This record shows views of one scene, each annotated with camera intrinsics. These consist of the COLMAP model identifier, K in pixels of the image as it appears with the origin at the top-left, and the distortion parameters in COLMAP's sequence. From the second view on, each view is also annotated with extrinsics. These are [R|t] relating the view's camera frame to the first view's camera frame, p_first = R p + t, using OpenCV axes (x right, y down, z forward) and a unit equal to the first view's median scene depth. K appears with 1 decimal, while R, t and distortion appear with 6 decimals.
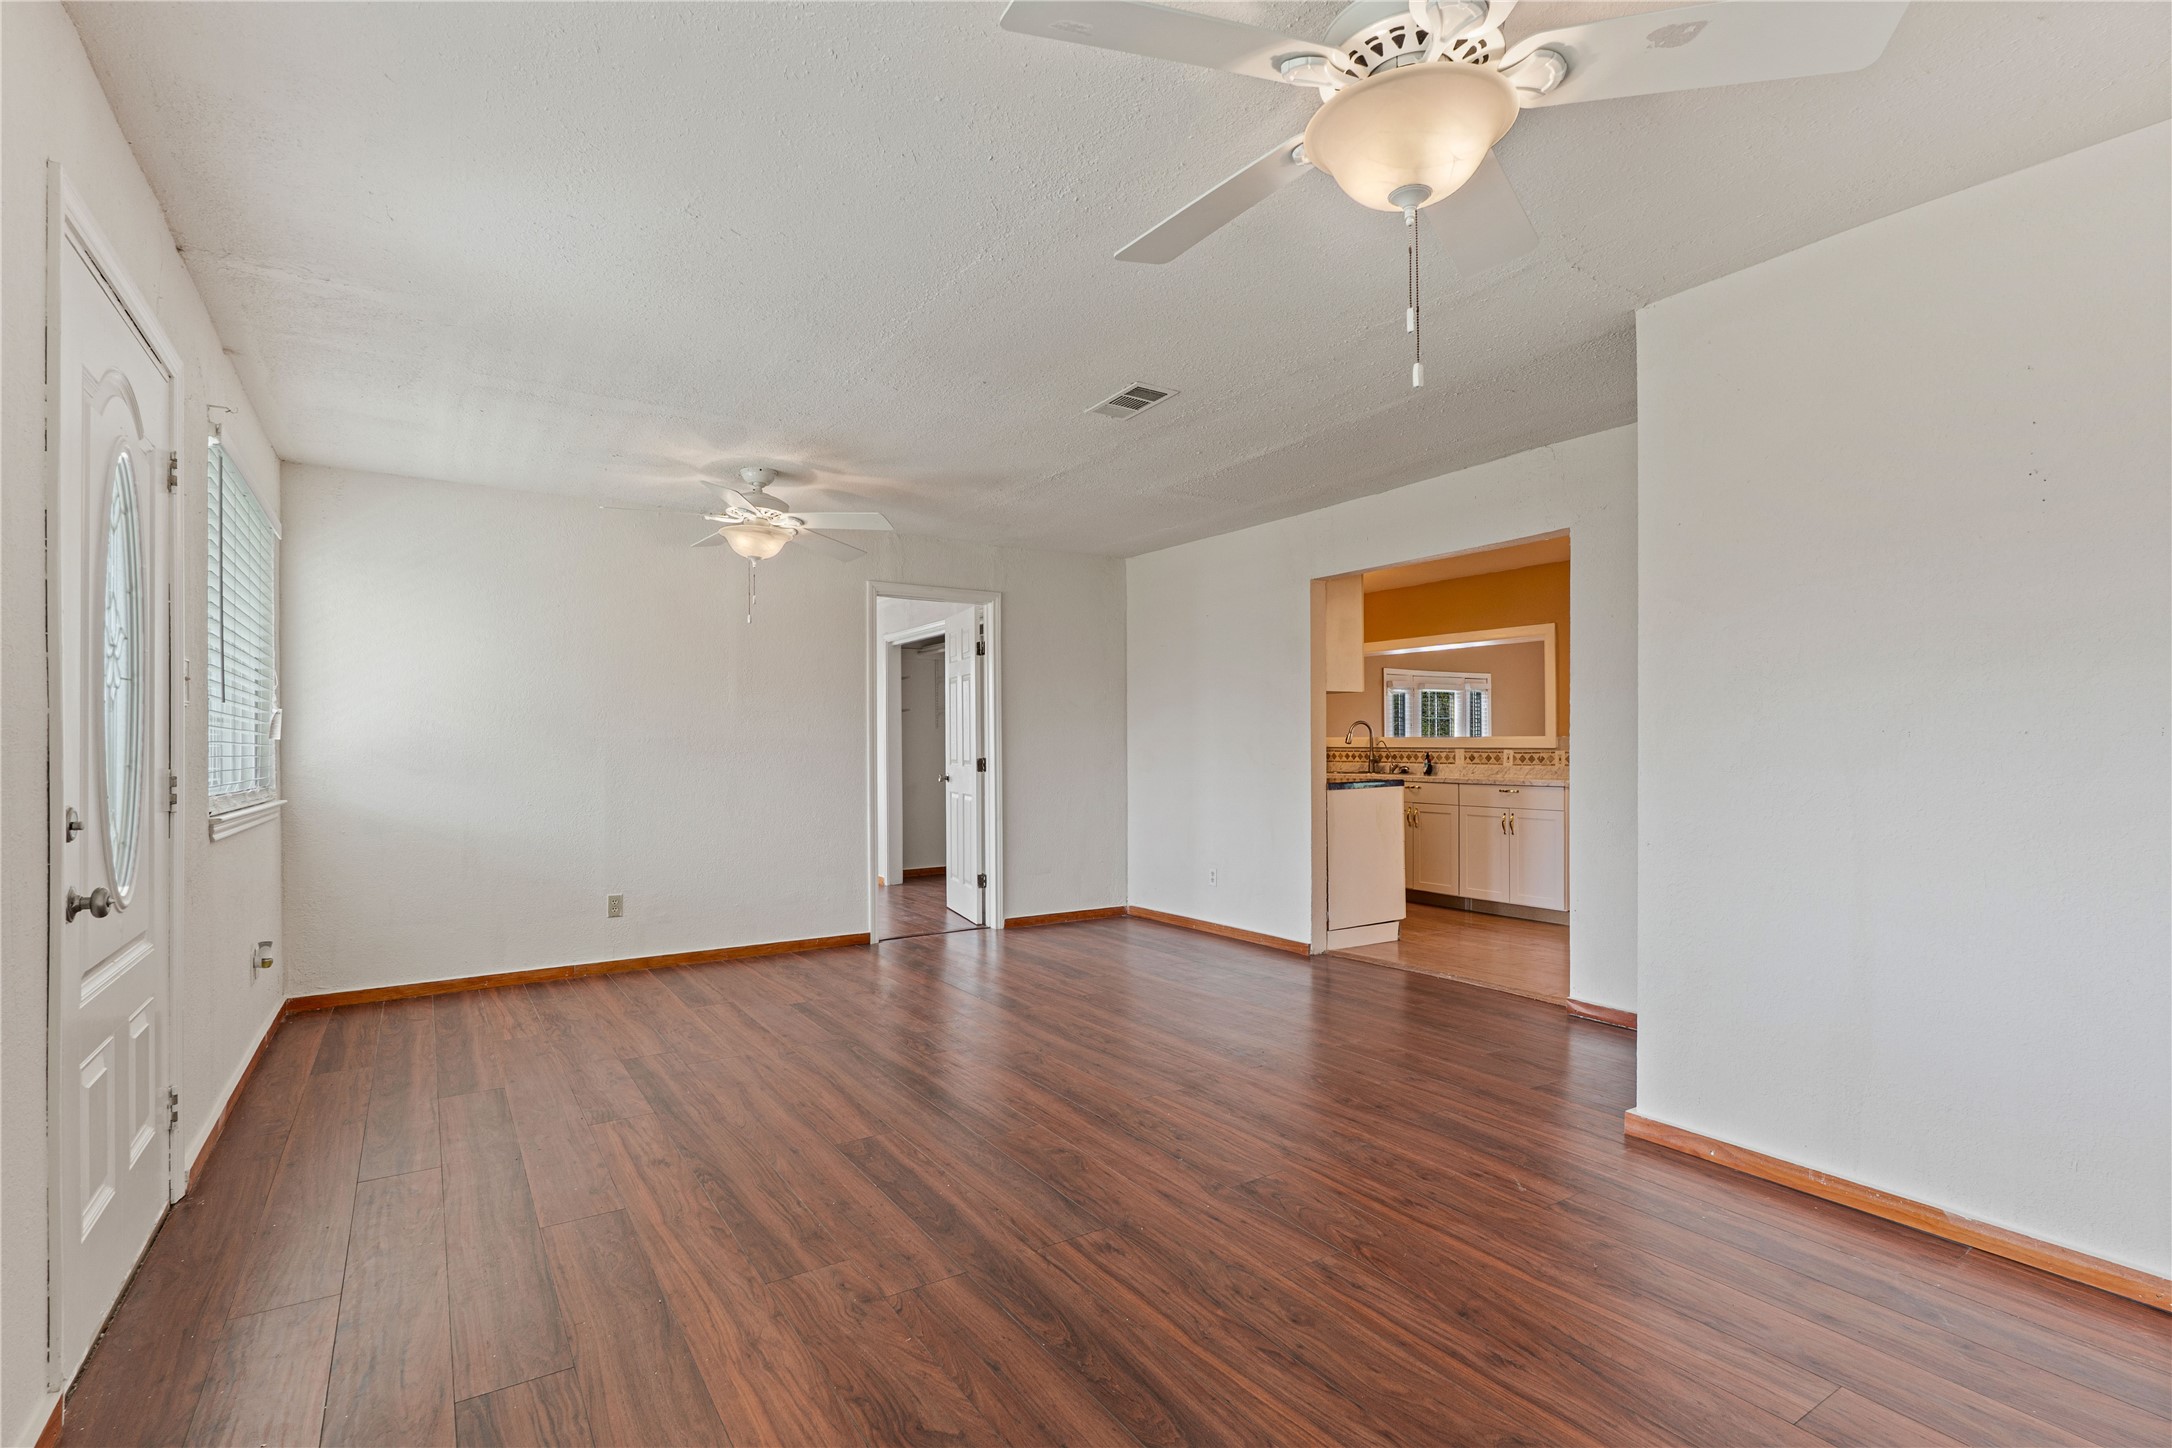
lens RADIAL K [[1014.6, 0, 1121.4], [0, 1014.6, 720.6], [0, 0, 1]] dist [-0.000947, 0.000146]
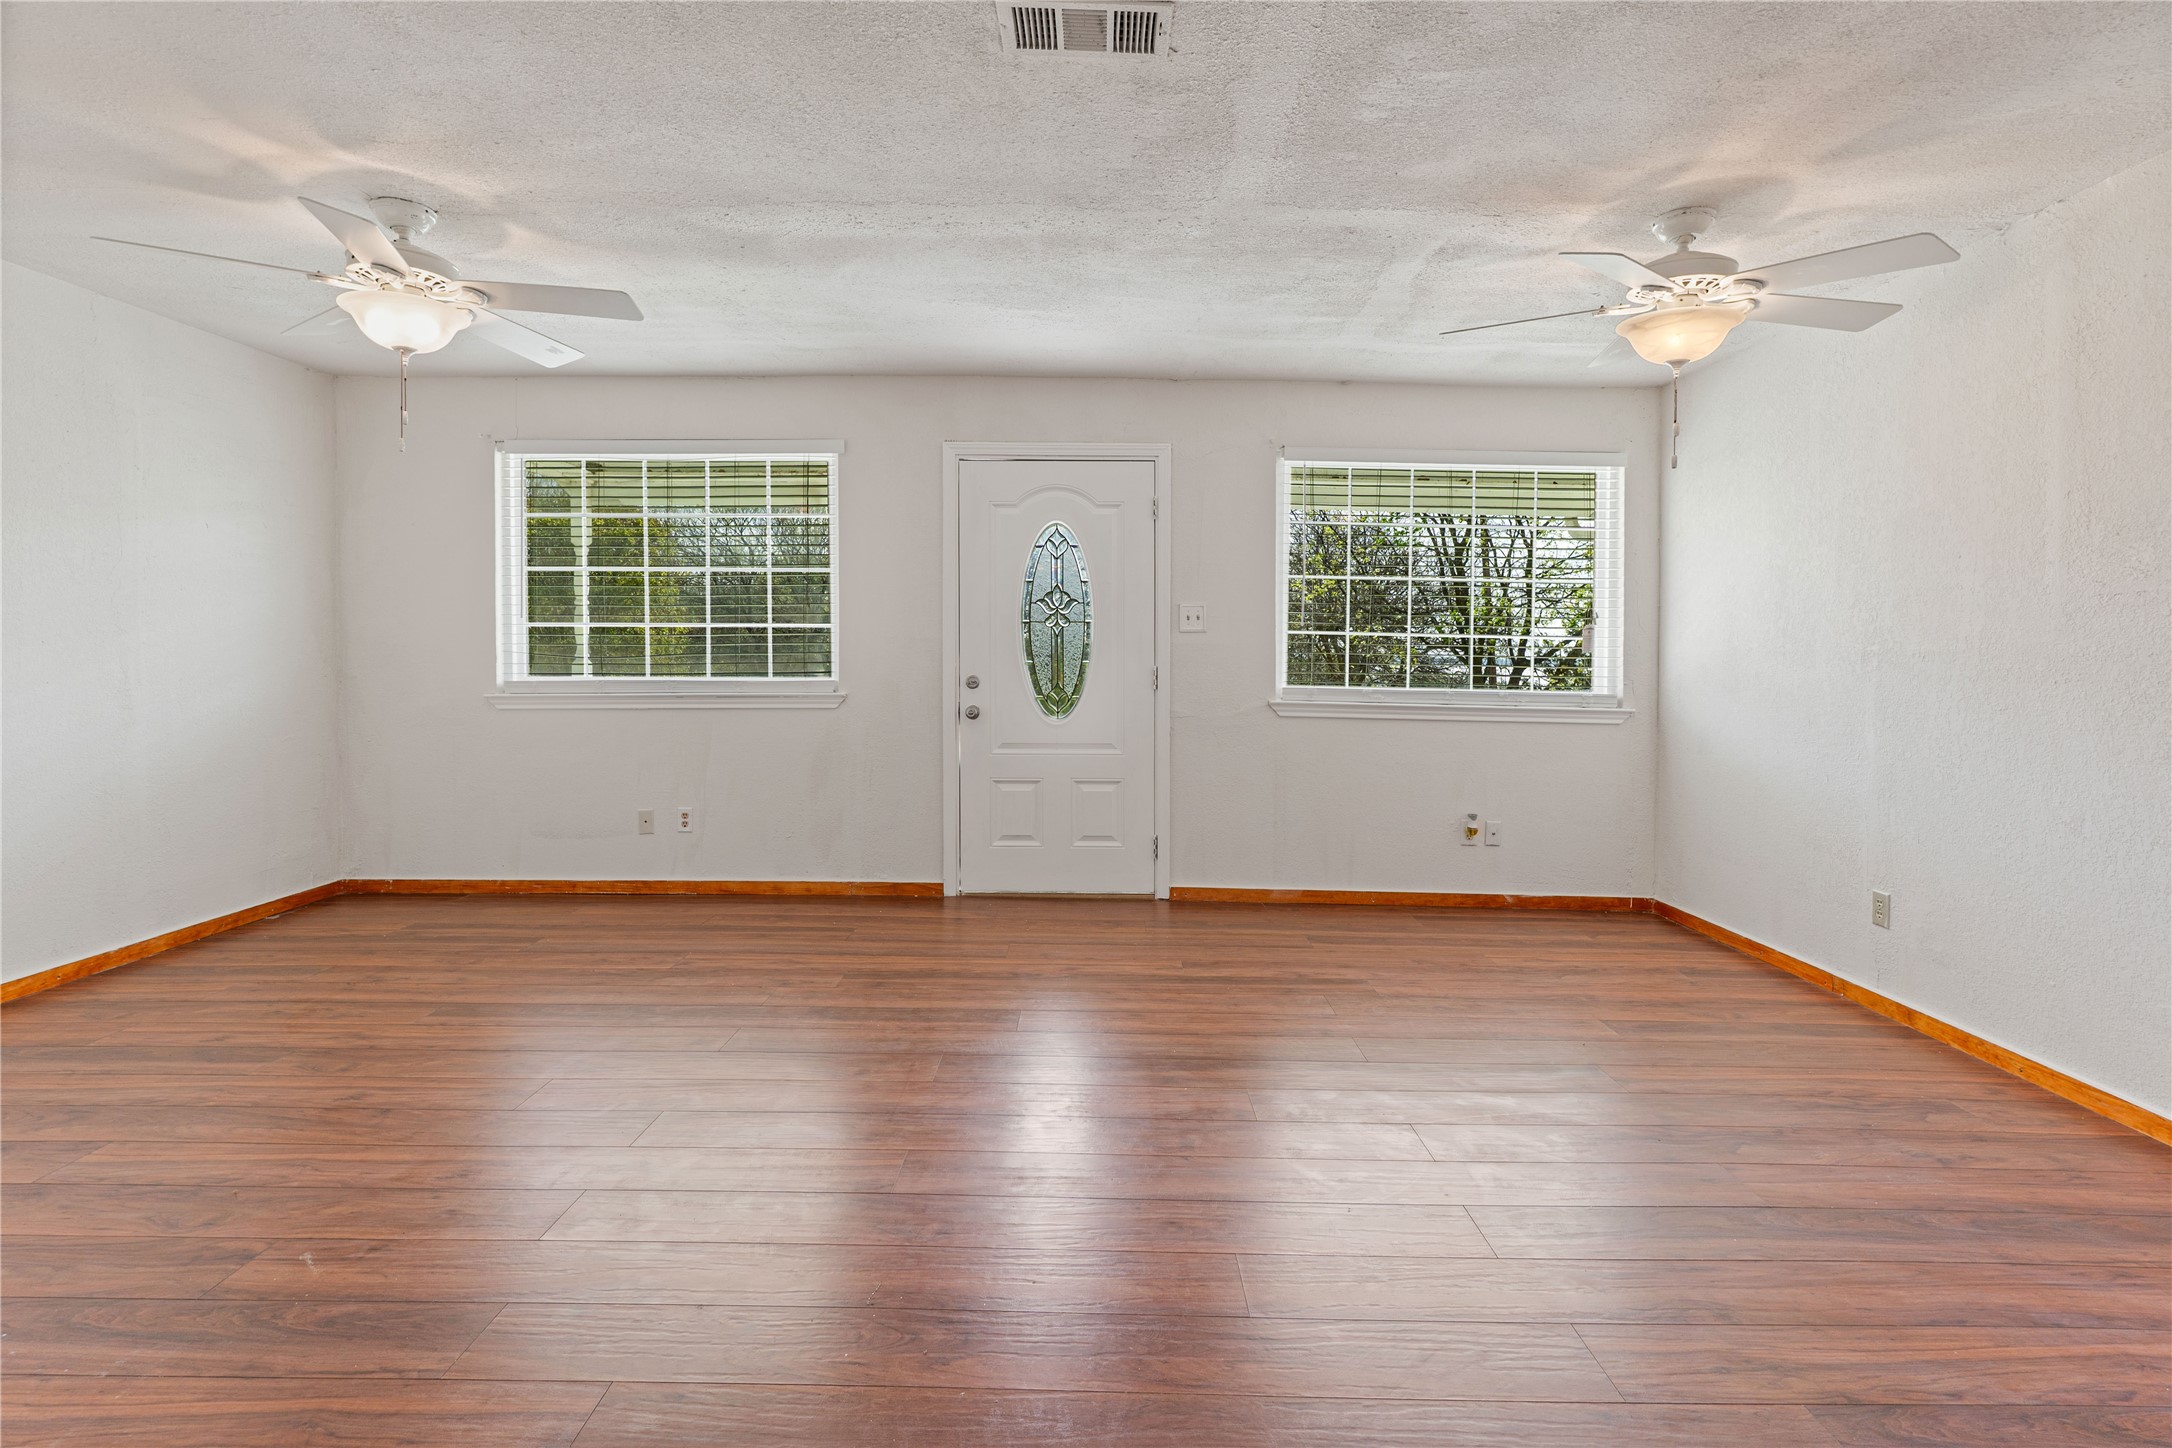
lens RADIAL K [[1030.8, 0, 1084.1], [0, 1030.8, 682.8], [0, 0, 1]] dist [-0.000485, 0.000290]
pose [[-0.585080, 0.022503, -0.810663, 0.656983], [0.011696, 0.999745, 0.019310, 0.033197], [0.810891, 0.001817, -0.585194, 1.883505]]
